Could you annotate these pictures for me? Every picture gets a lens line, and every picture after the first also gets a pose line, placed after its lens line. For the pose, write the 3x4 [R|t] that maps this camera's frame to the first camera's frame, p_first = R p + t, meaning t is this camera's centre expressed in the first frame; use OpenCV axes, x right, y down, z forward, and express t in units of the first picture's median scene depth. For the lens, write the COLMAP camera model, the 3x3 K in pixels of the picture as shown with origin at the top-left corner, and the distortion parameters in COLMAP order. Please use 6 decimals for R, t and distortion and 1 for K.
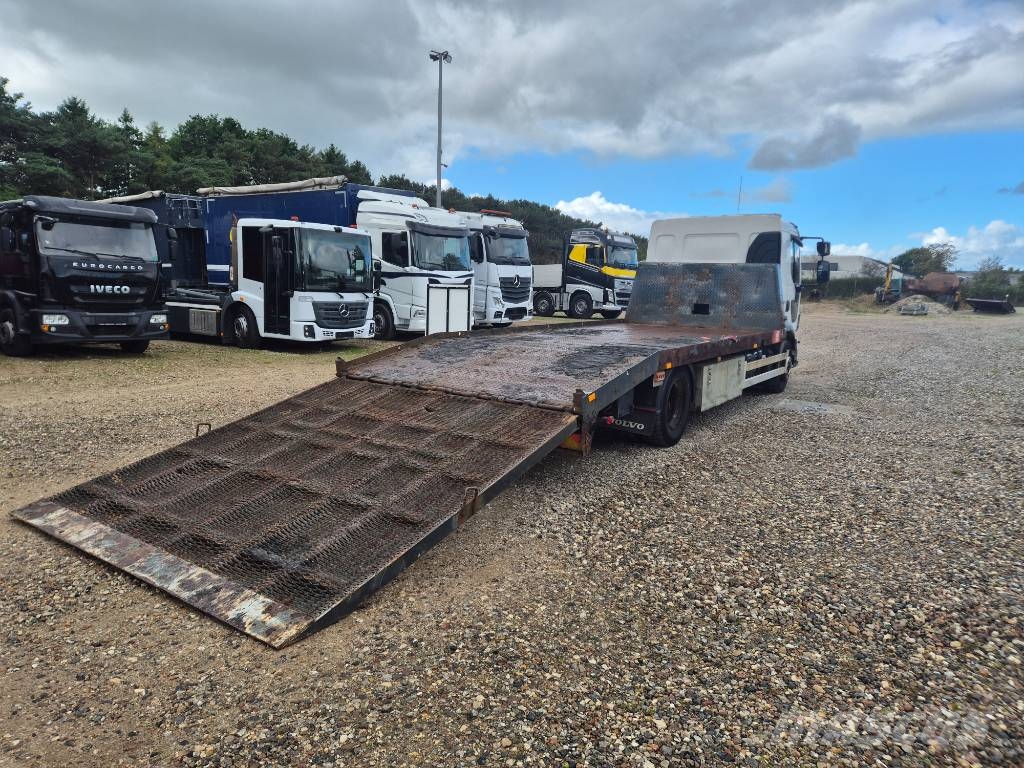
lens RADIAL K [[673.7, 0, 501.9], [0, 673.7, 385.9], [0, 0, 1]] dist [0.092672, -0.076918]
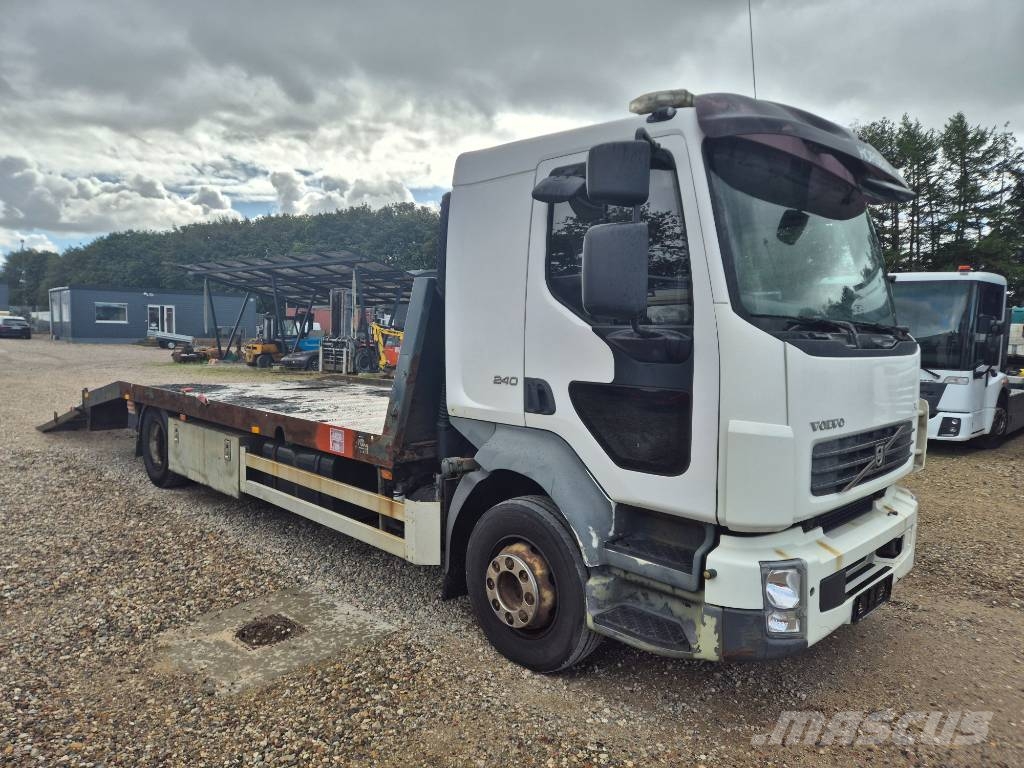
lens RADIAL K [[674.9, 0, 517.4], [0, 674.9, 384.3], [0, 0, 1]] dist [0.091928, -0.080814]
pose [[-0.178115, 0.038291, -0.983264, 0.539326], [-0.181575, 0.980804, 0.071087, -0.106754], [0.967112, 0.191198, -0.167743, 0.778339]]
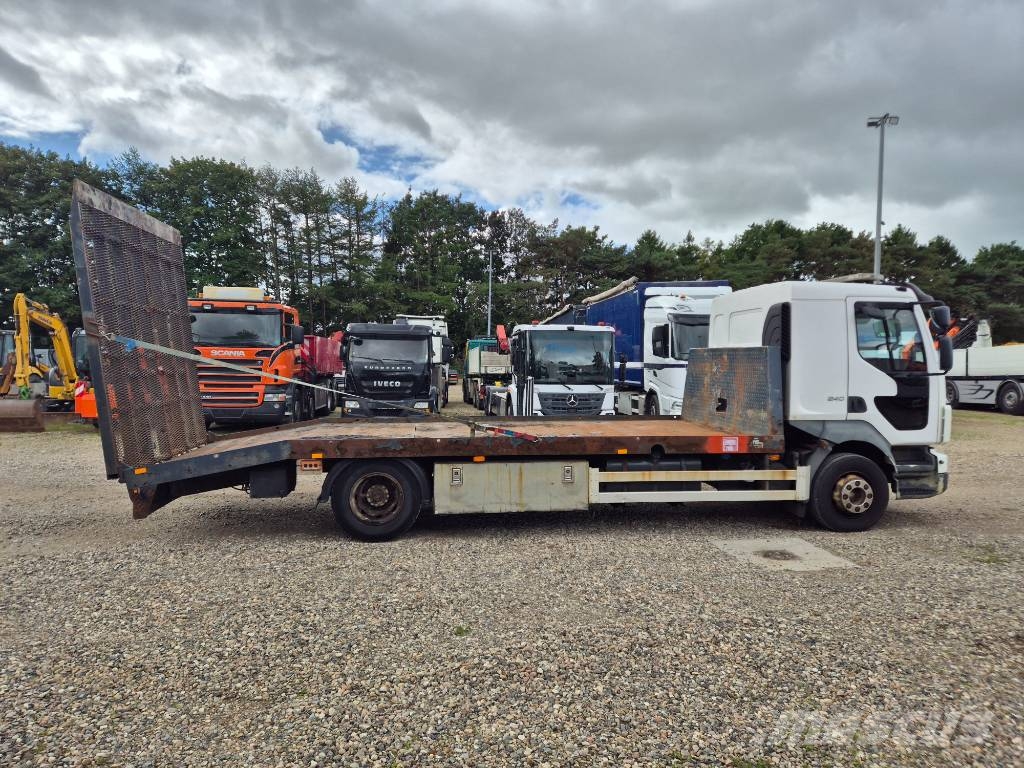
lens RADIAL K [[674.9, 0, 517.4], [0, 674.9, 384.3], [0, 0, 1]] dist [0.091928, -0.080814]
pose [[0.667551, -0.001733, -0.744562, 0.521833], [-0.099601, 0.990802, -0.091605, -0.030658], [0.737872, 0.135310, 0.661238, 0.222616]]
